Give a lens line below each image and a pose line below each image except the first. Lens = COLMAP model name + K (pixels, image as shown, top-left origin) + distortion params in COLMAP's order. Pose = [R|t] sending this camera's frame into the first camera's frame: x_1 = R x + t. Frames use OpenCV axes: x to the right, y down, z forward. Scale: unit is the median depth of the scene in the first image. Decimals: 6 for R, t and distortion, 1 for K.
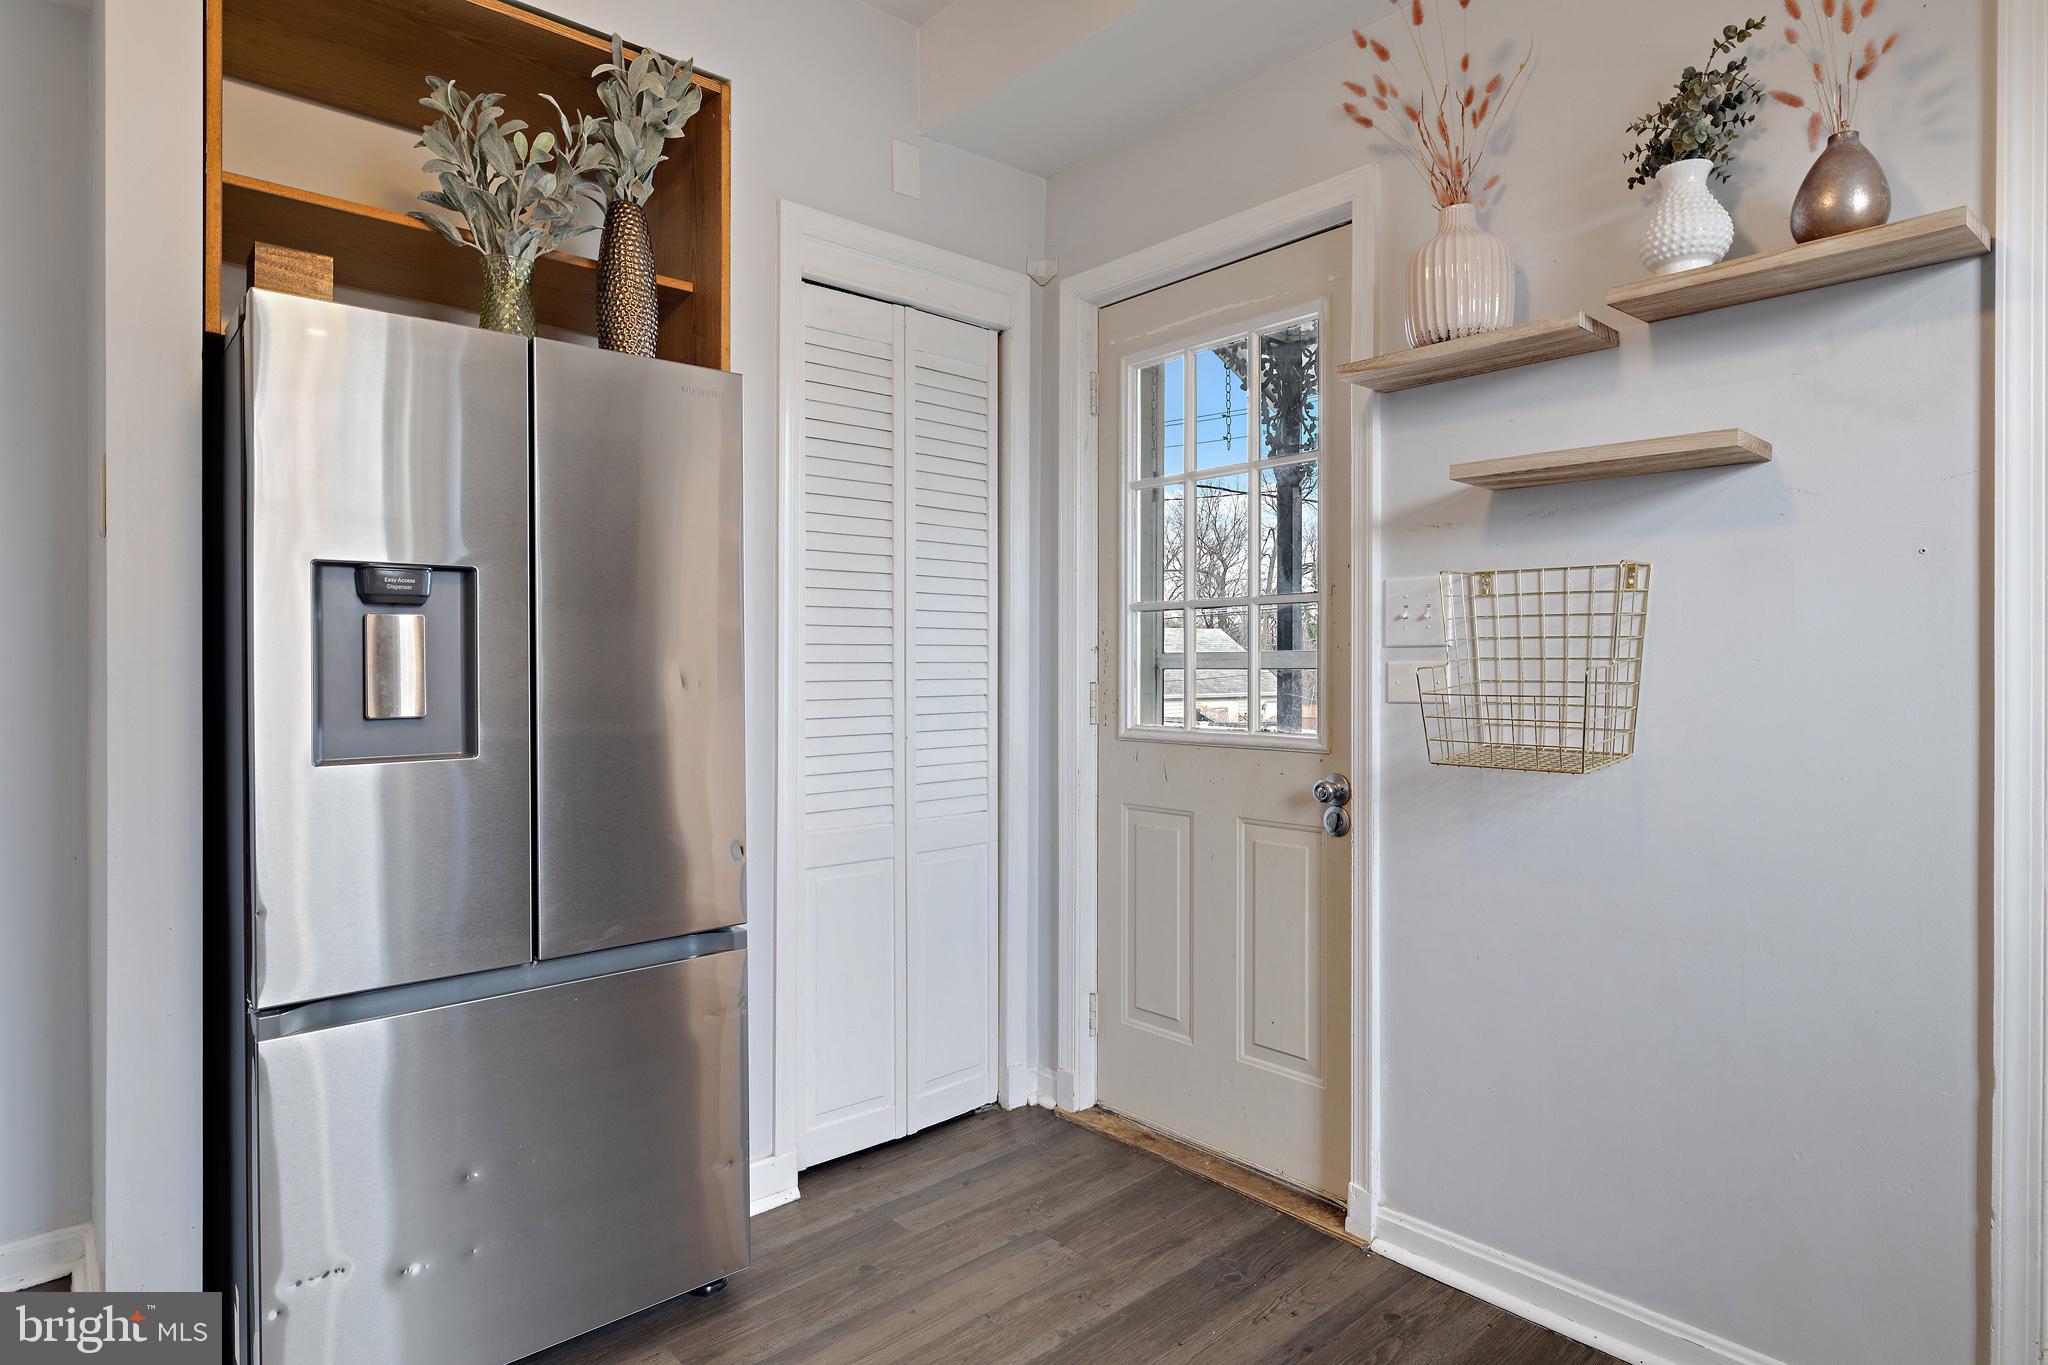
lens RADIAL K [[1116.9, 0, 1016.9], [0, 1116.9, 667.0], [0, 0, 1]] dist [0.000833, 0.000192]
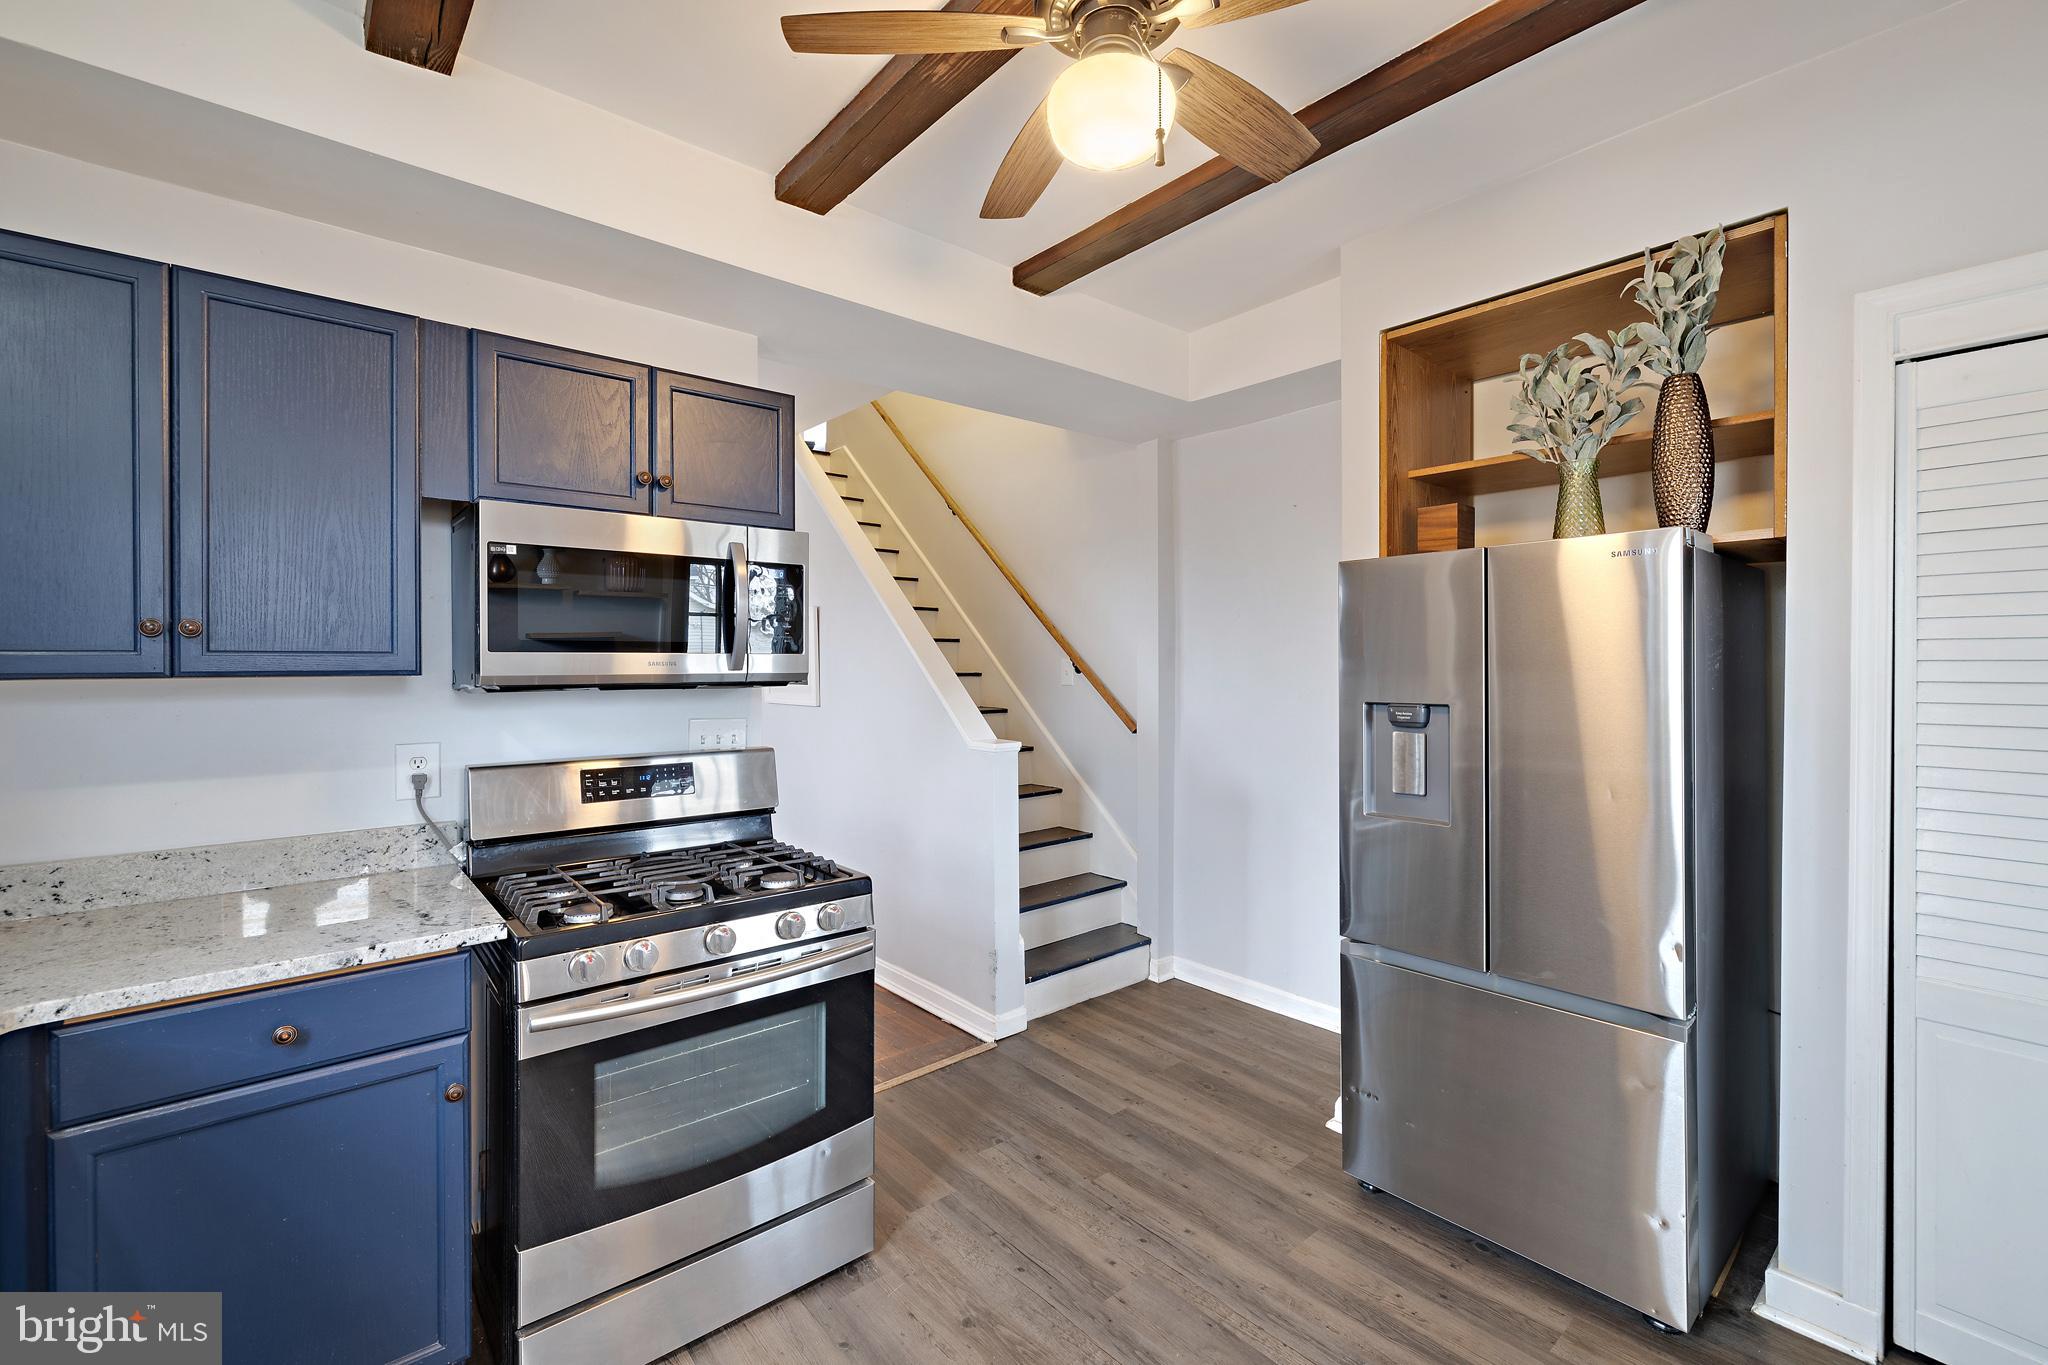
lens RADIAL K [[860.2, 0, 1028.6], [0, 860.2, 666.8], [0, 0, 1]] dist [-0.001945, 0.000382]
pose [[-0.021677, 0.004788, -0.999754, 0.577693], [0.001509, 0.999988, 0.004756, -0.119125], [0.999764, -0.001405, -0.021684, 0.353584]]
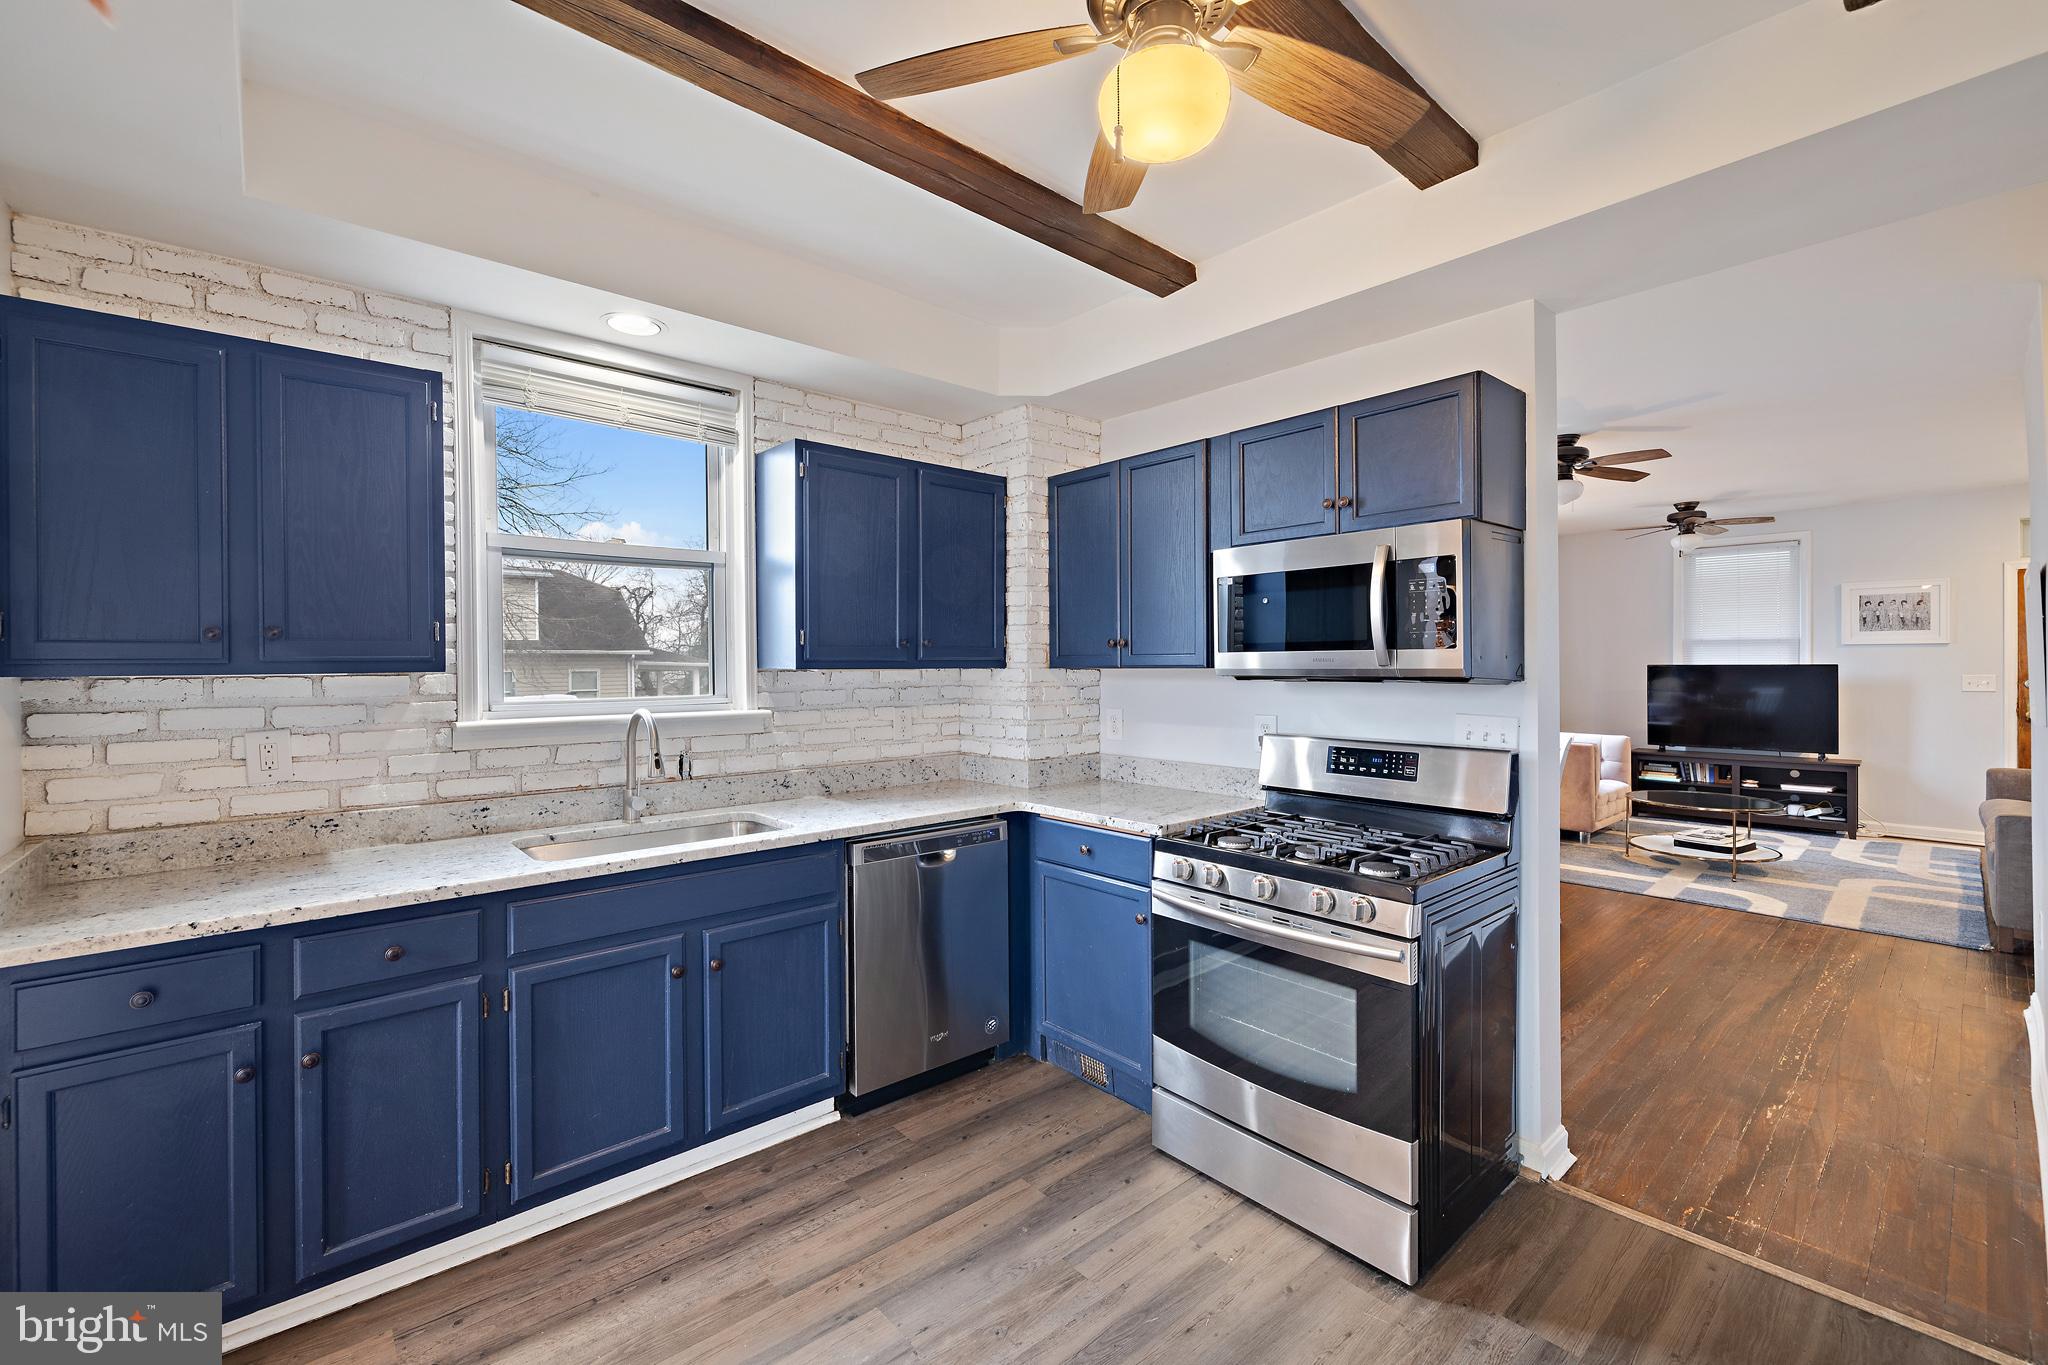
lens RADIAL K [[860.2, 0, 1009.2], [0, 860.2, 669.0], [0, 0, 1]] dist [-0.001945, 0.000382]
pose [[-0.999851, 0.005080, 0.016484, 0.040548], [0.005216, 0.999953, 0.008216, -0.117859], [-0.016441, 0.008301, -0.999830, 1.039374]]
